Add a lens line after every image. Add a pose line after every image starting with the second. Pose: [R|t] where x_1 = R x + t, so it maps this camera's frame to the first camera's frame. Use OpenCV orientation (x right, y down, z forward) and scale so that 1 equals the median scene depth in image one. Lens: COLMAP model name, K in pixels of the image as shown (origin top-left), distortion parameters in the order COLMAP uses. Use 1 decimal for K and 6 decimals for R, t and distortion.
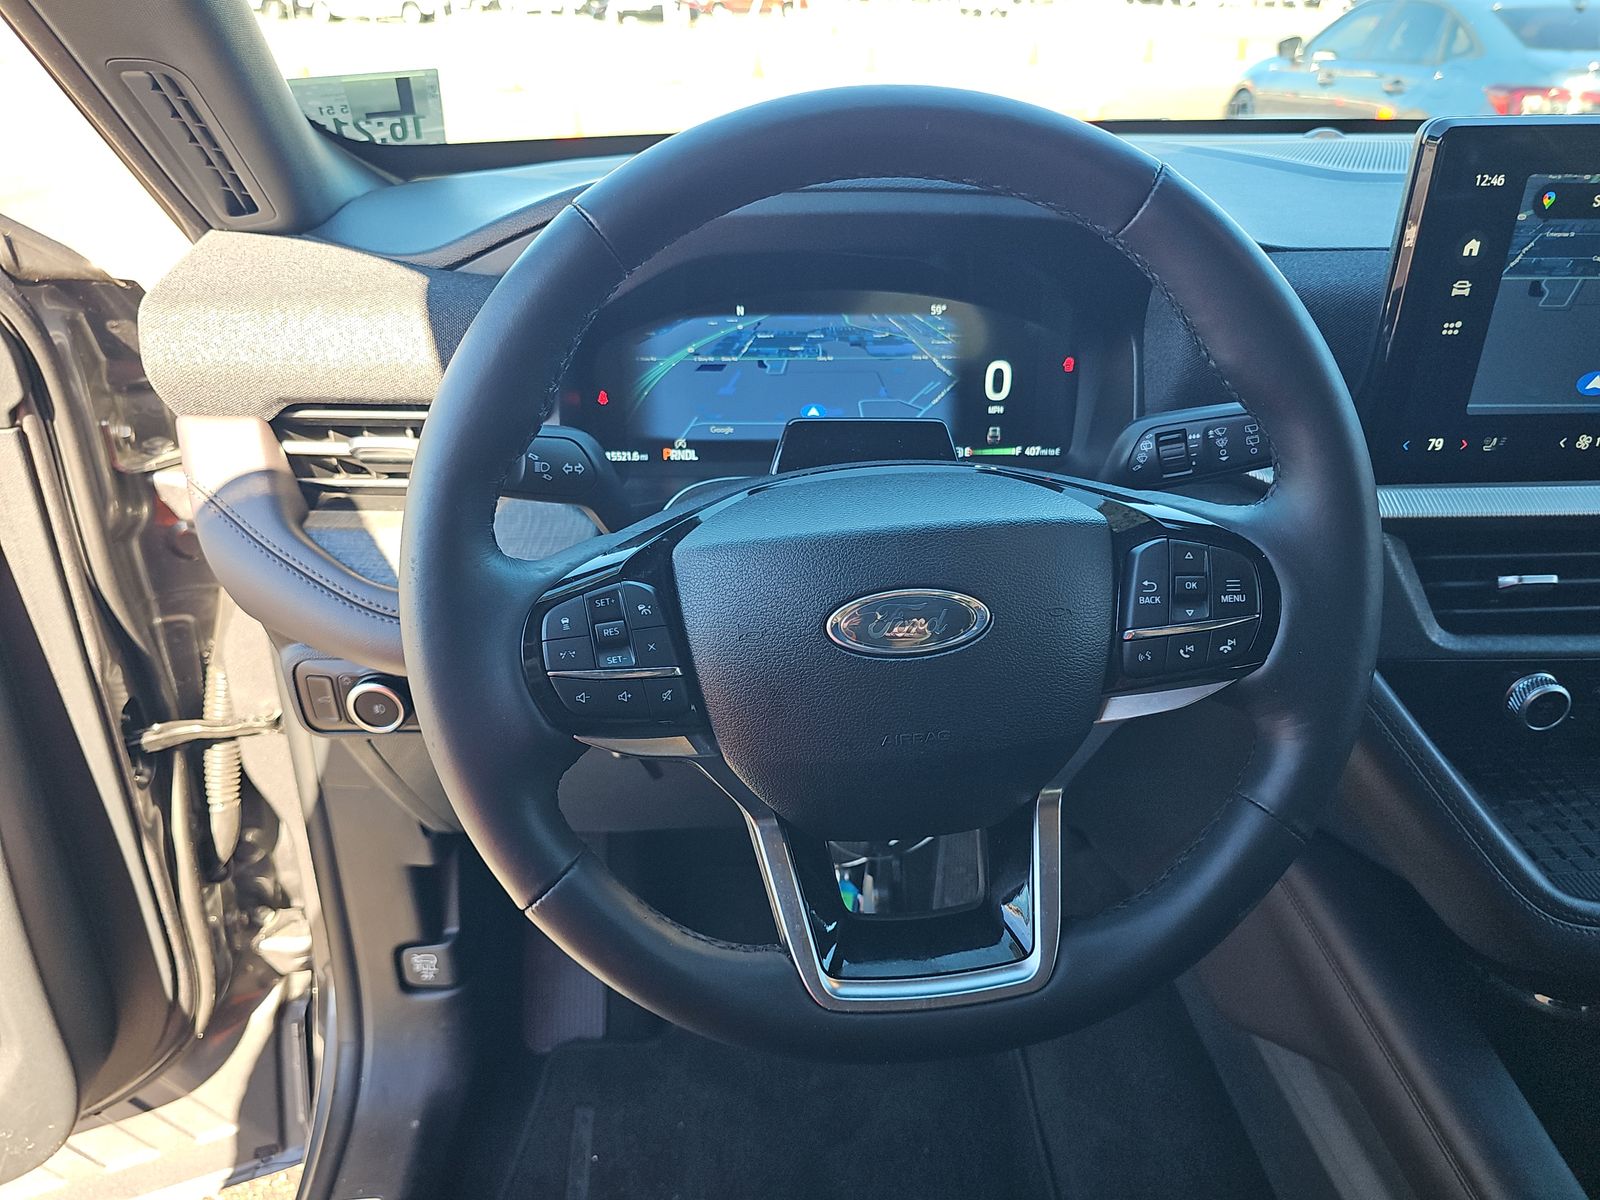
lens RADIAL K [[1086.5, 0, 795.8], [0, 1086.5, 599.2], [0, 0, 1]] dist [-0.001347, -0.006623]
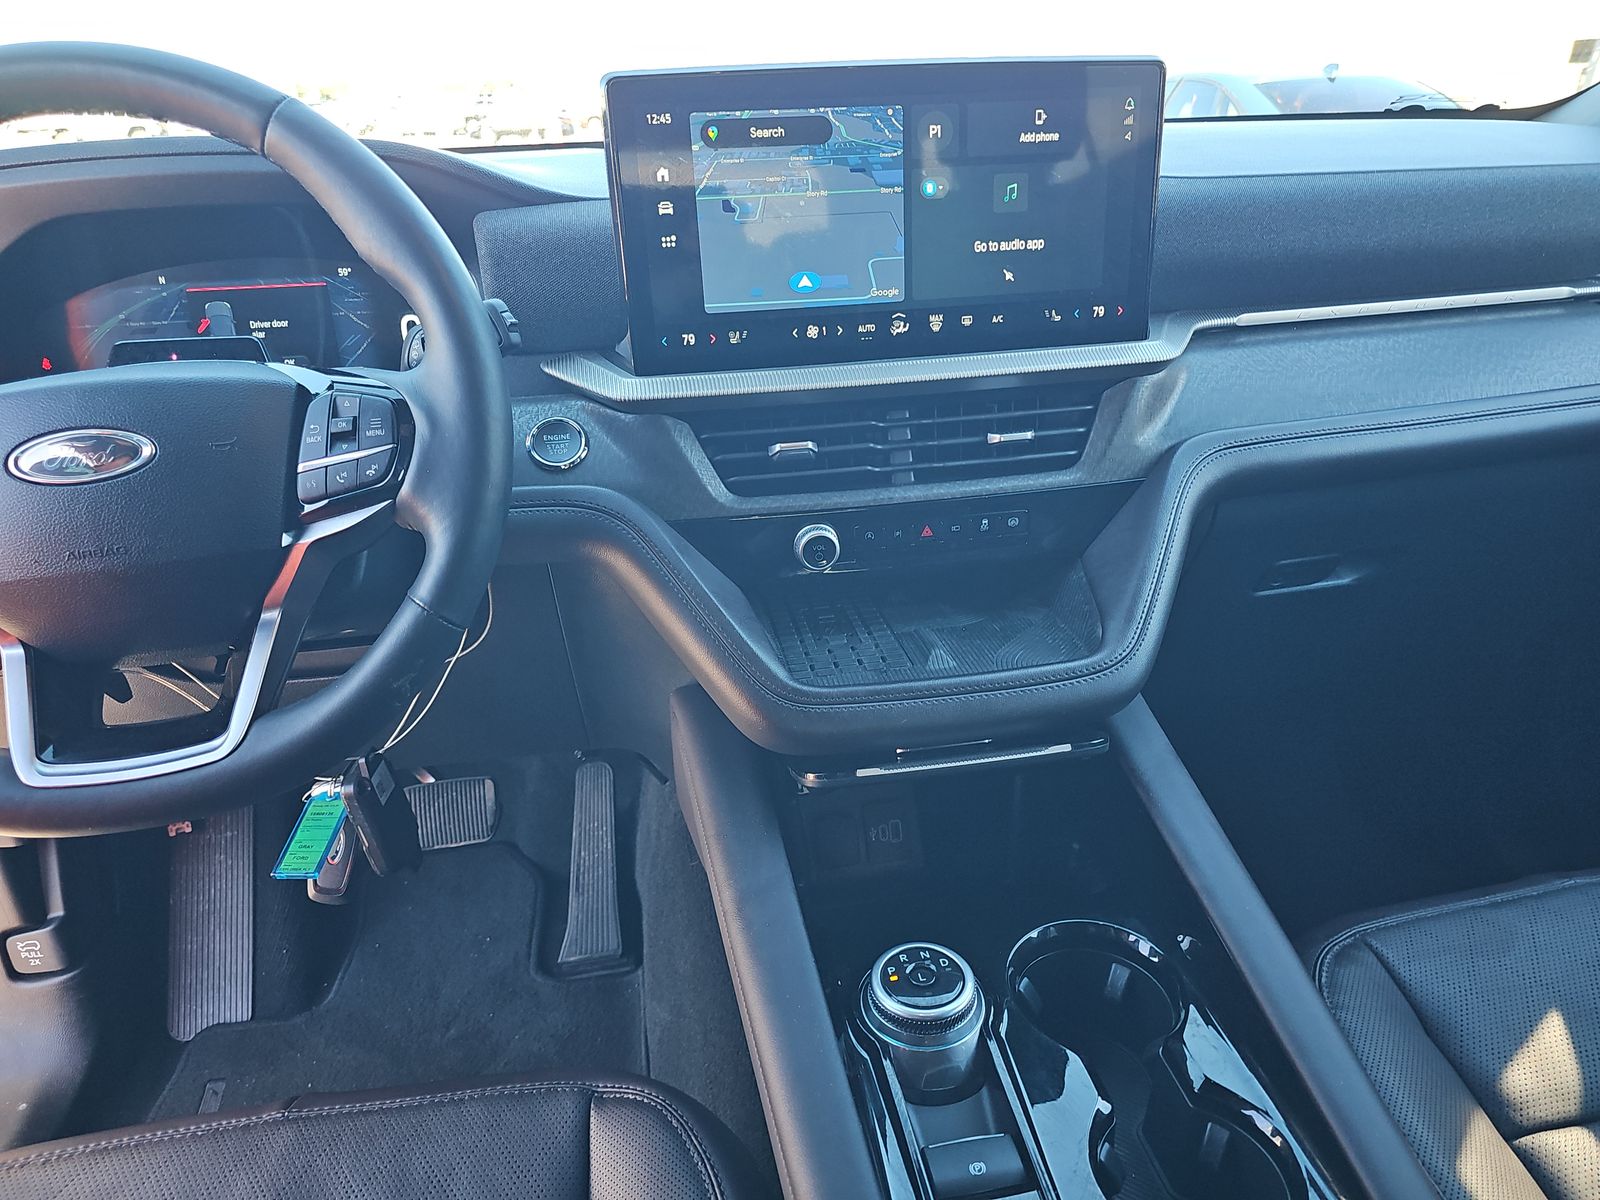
lens RADIAL K [[1086.5, 0, 807.9], [0, 1086.5, 608.3], [0, 0, 1]] dist [-0.001347, -0.006623]
pose [[0.991677, -0.079775, 0.101063, 0.469233], [0.085515, 0.994883, -0.053798, 0.193779], [-0.096254, 0.061992, 0.993424, -0.175633]]
